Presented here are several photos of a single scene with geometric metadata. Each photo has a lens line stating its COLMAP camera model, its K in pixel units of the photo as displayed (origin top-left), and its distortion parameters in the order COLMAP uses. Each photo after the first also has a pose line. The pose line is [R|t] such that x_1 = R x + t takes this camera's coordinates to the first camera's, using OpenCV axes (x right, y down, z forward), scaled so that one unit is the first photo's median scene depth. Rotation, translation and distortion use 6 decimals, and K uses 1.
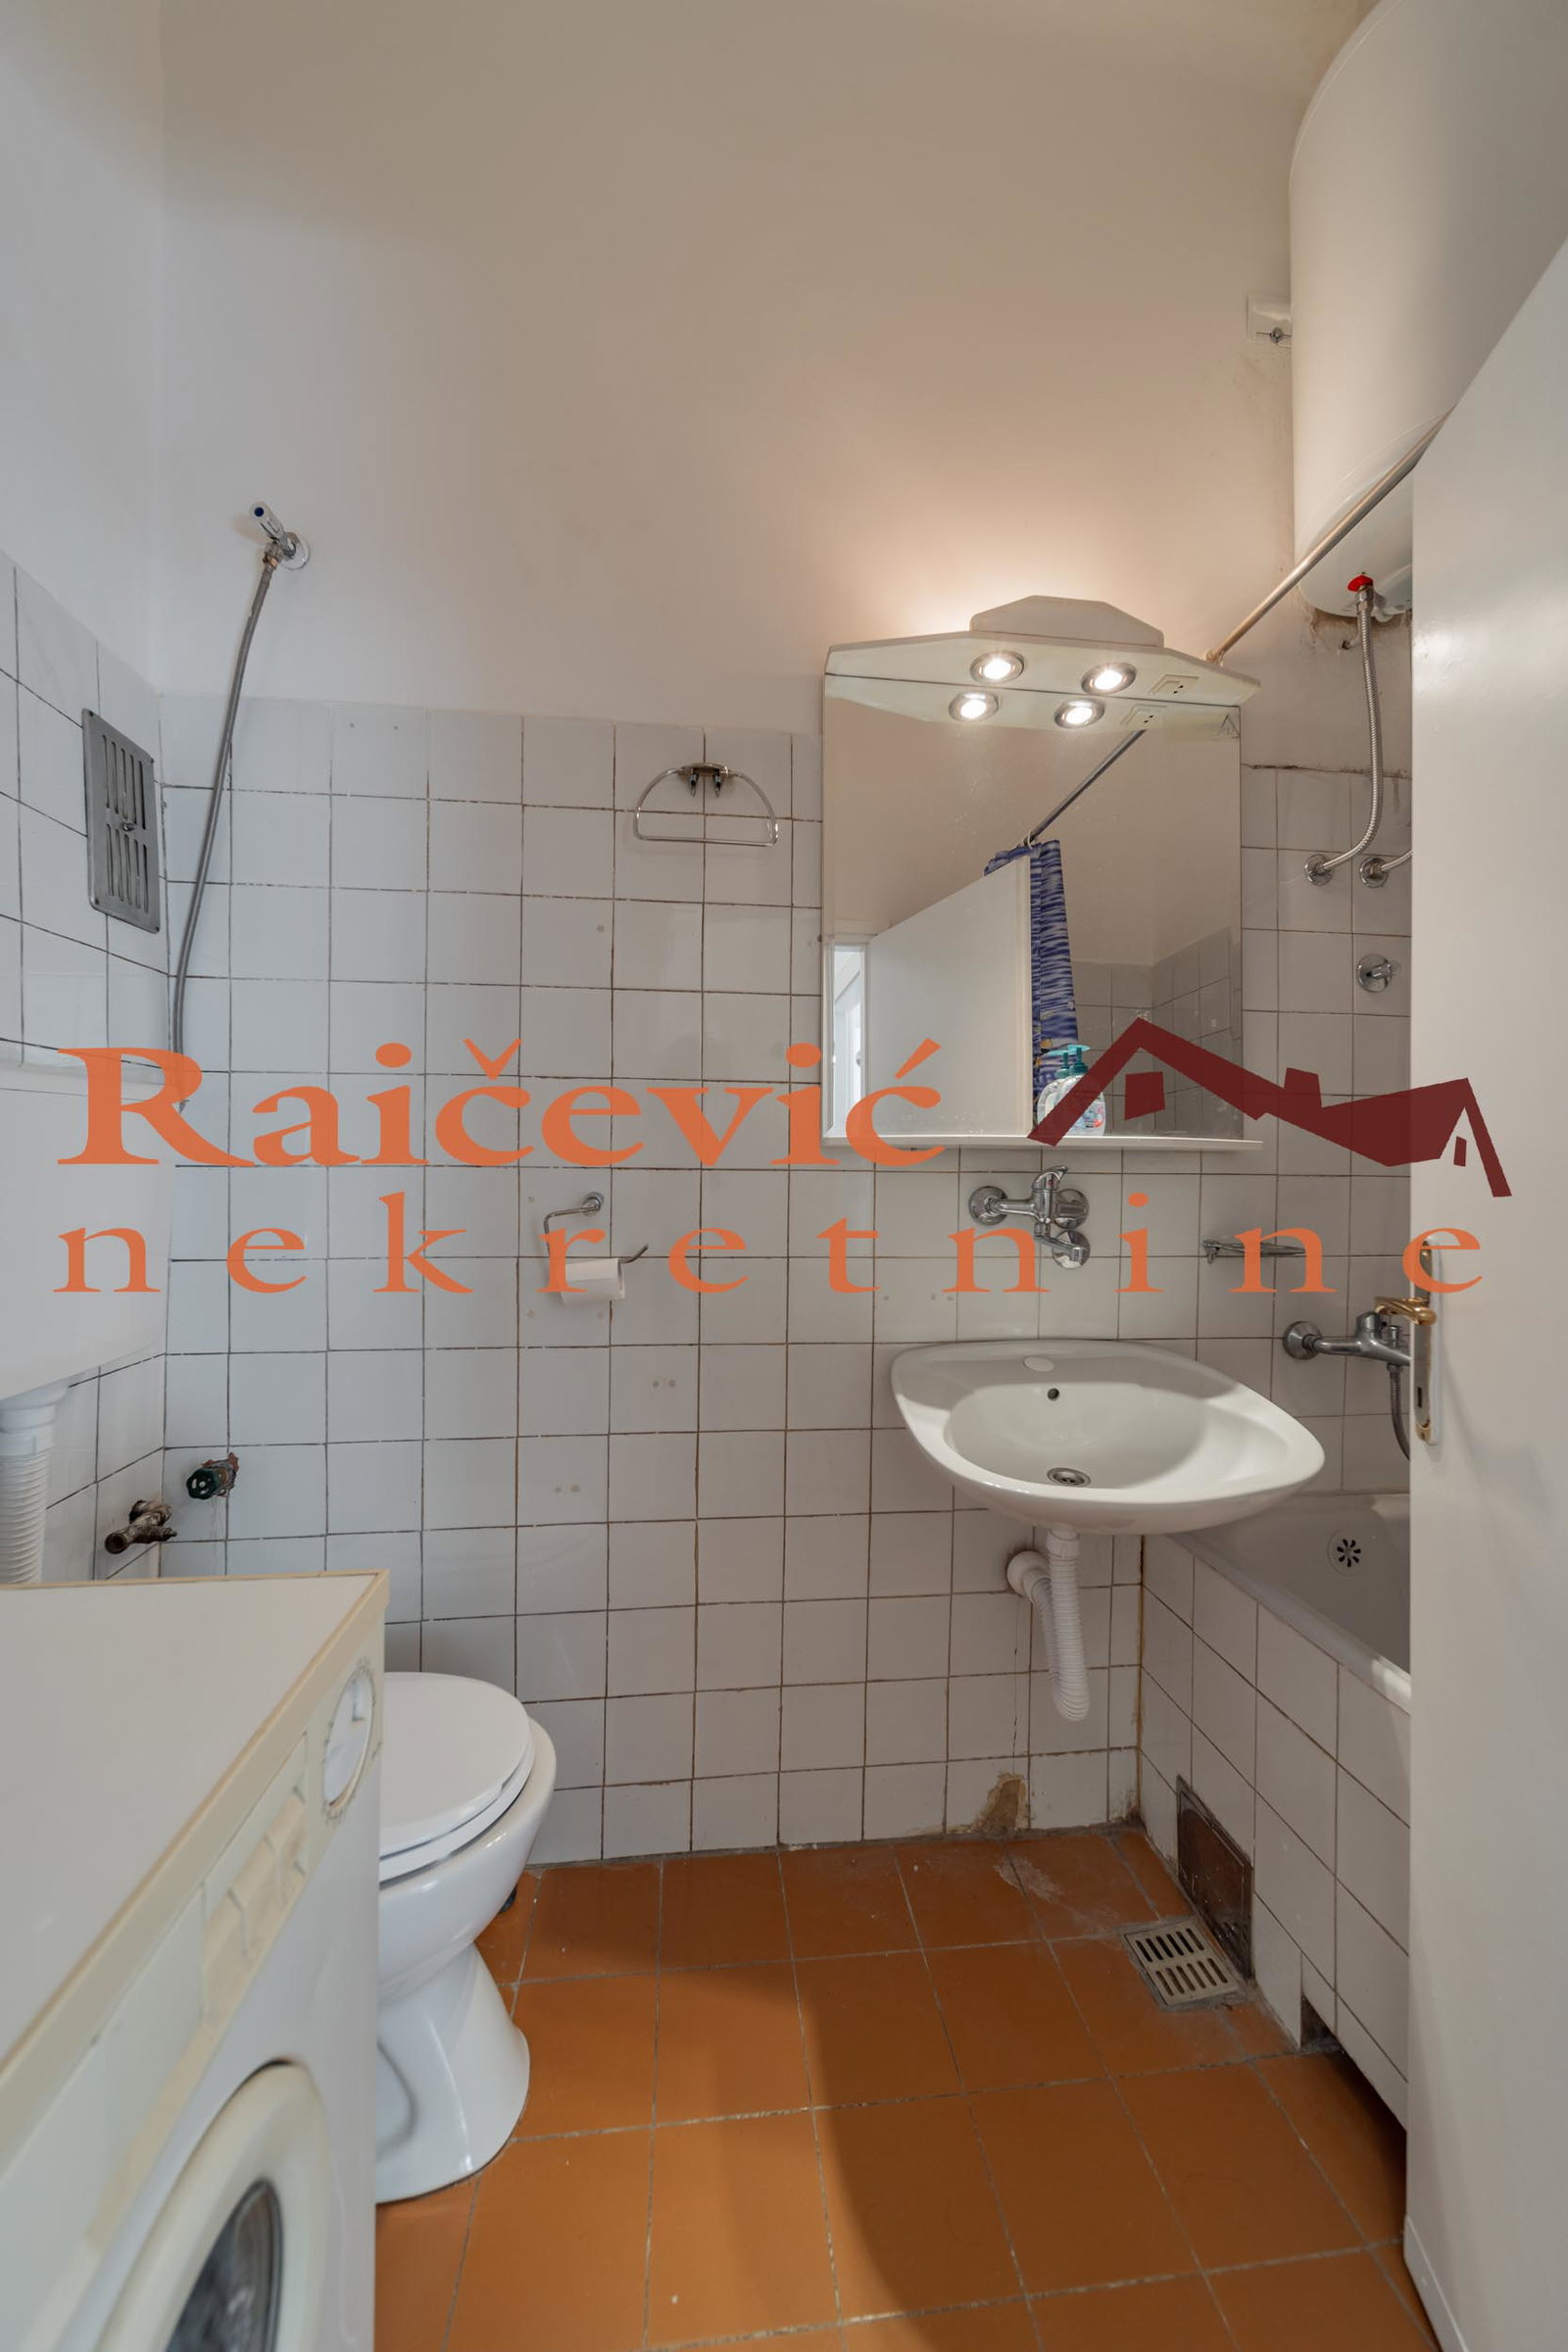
lens RADIAL K [[835.0, 0, 781.7], [0, 835.0, 1166.6], [0, 0, 1]] dist [-0.001064, -0.000259]
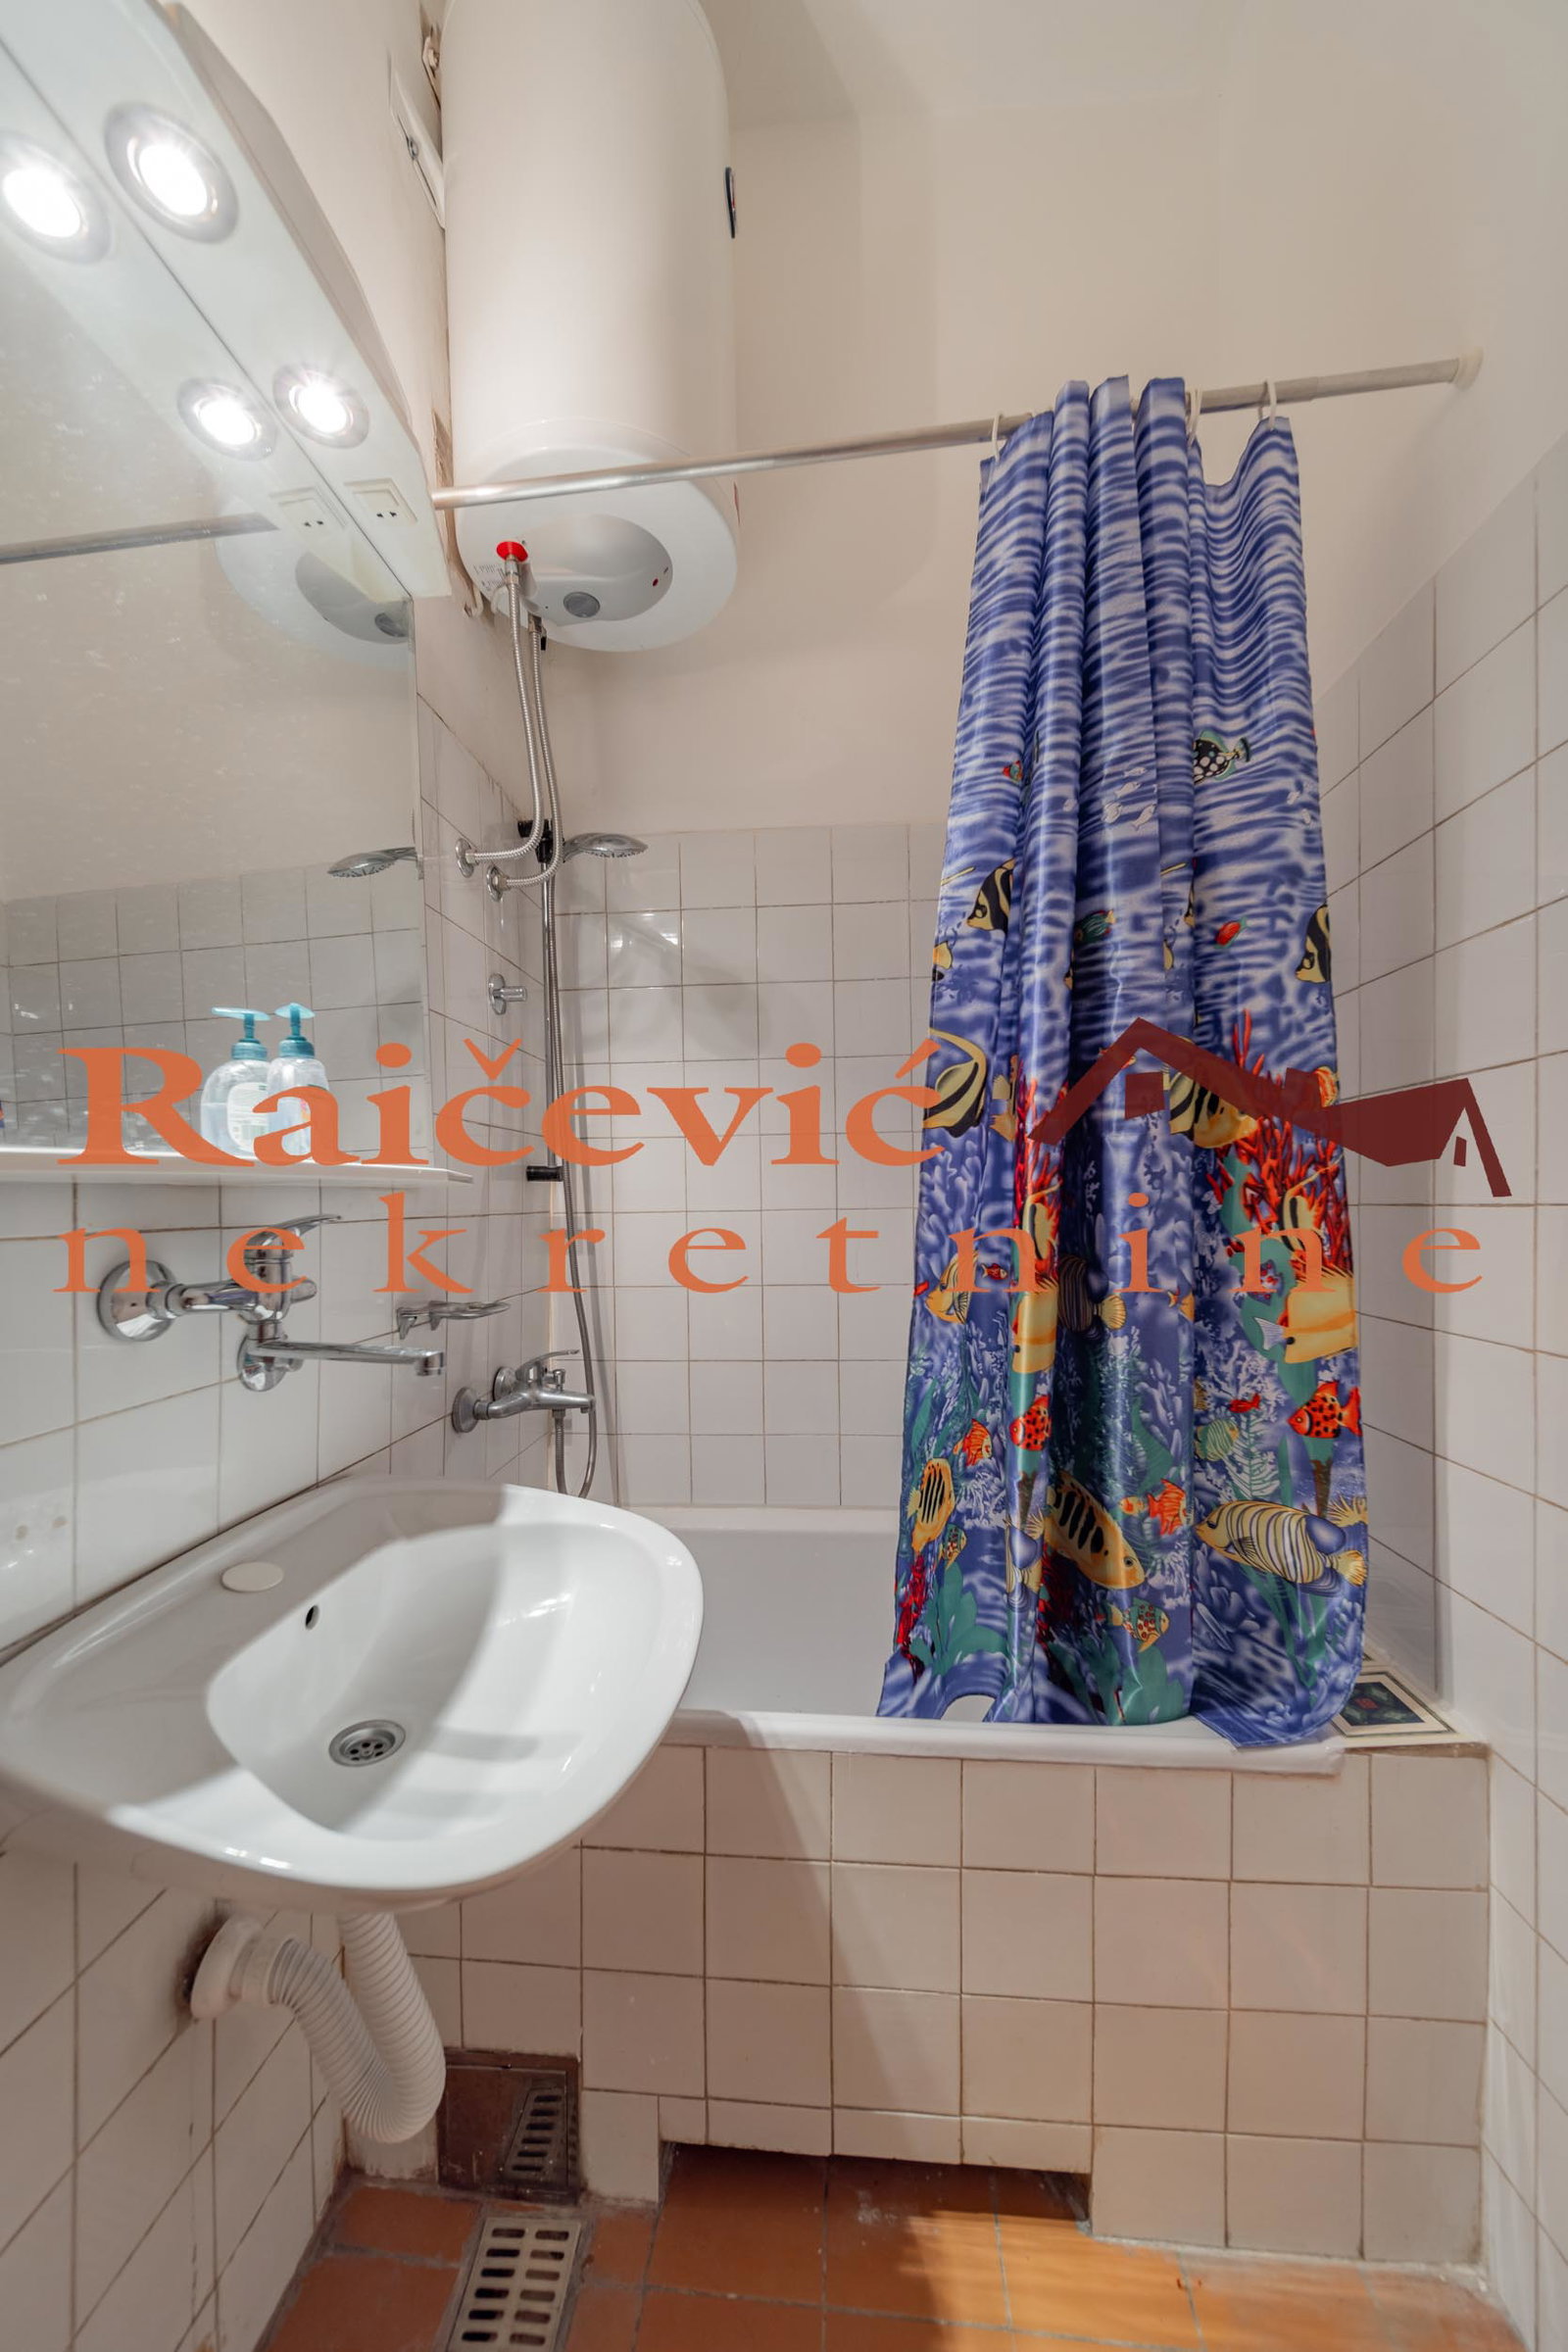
lens RADIAL K [[835.0, 0, 777.3], [0, 835.0, 1201.0], [0, 0, 1]] dist [-0.001064, -0.000259]
pose [[0.210136, -0.017788, 0.977510, -0.183143], [0.005320, 0.999840, 0.017051, -0.025306], [-0.977658, 0.001617, 0.210197, 0.618101]]
